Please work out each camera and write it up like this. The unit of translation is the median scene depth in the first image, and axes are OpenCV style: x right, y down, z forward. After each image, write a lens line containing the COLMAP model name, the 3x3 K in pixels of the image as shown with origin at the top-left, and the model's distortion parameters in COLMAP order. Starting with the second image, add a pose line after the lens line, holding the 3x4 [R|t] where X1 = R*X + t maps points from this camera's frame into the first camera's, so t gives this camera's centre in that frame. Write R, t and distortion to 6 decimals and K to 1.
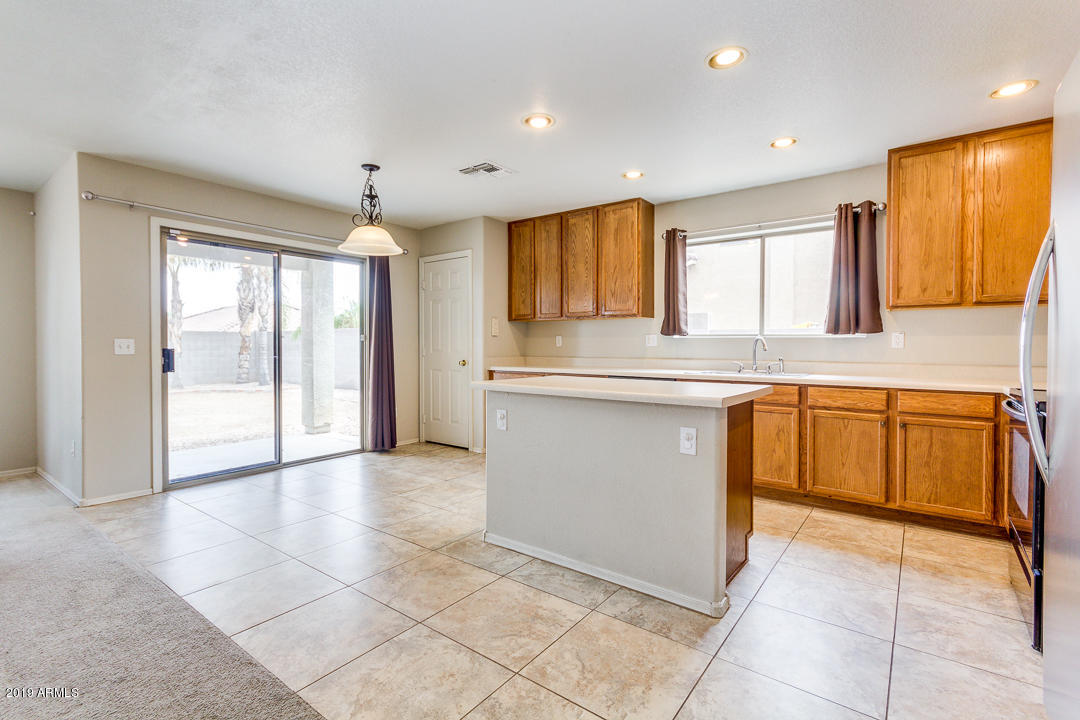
lens RADIAL K [[503.2, 0, 544.4], [0, 503.2, 346.1], [0, 0, 1]] dist [0.001254, 0.000392]
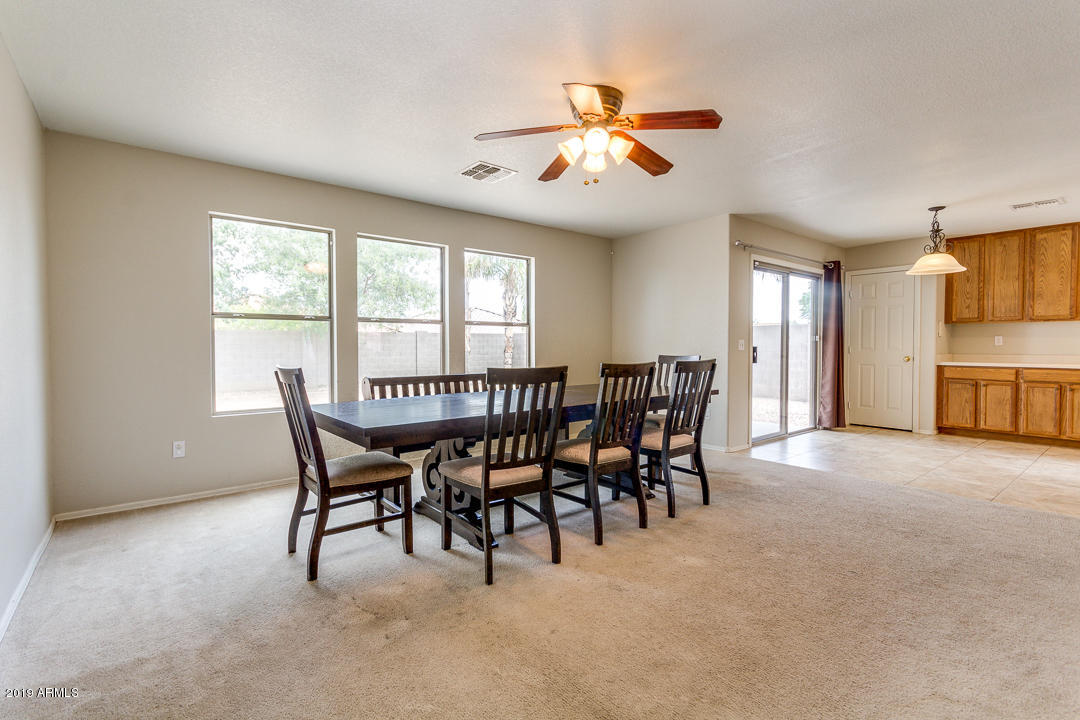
lens RADIAL K [[499.5, 0, 524.7], [0, 499.5, 356.5], [0, 0, 1]] dist [0.000508, -0.000012]
pose [[0.967189, 0.004439, -0.254018, -1.048031], [0.001104, 0.999765, 0.021673, 0.000921], [0.254055, -0.021242, 0.966957, -0.541099]]
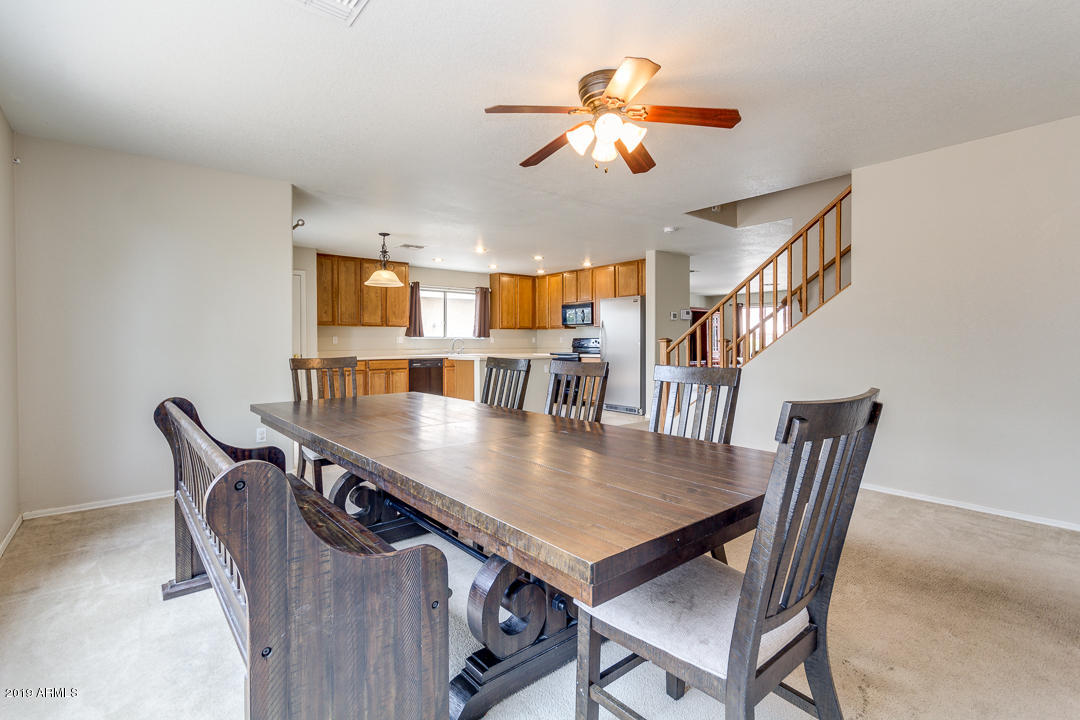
lens RADIAL K [[503.2, 0, 544.4], [0, 503.2, 346.1], [0, 0, 1]] dist [0.001254, 0.000392]
pose [[0.209366, -0.011568, 0.977769, -1.832592], [0.008201, 0.999916, 0.010074, -0.003277], [-0.977803, 0.005910, 0.209444, 0.150467]]
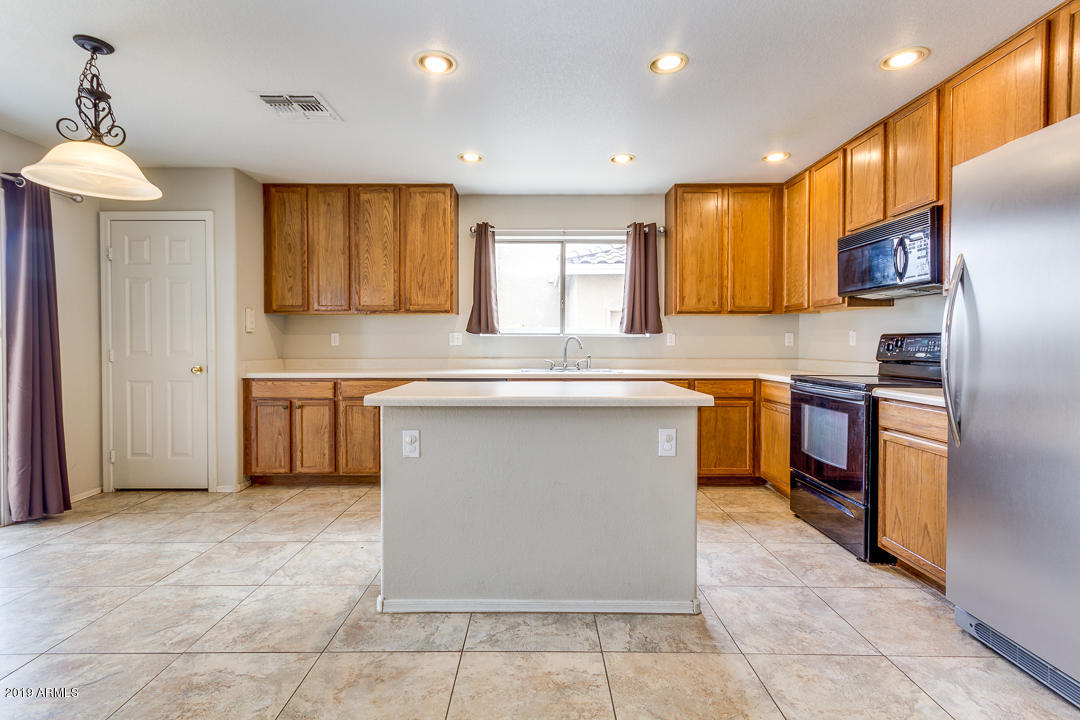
lens RADIAL K [[494.6, 0, 539.5], [0, 494.6, 344.6], [0, 0, 1]] dist [0.003650, 0.001236]
pose [[0.799200, -0.004113, 0.601051, -0.276839], [0.003466, 0.999991, 0.002234, -0.002523], [-0.601055, 0.000297, 0.799208, 0.215139]]
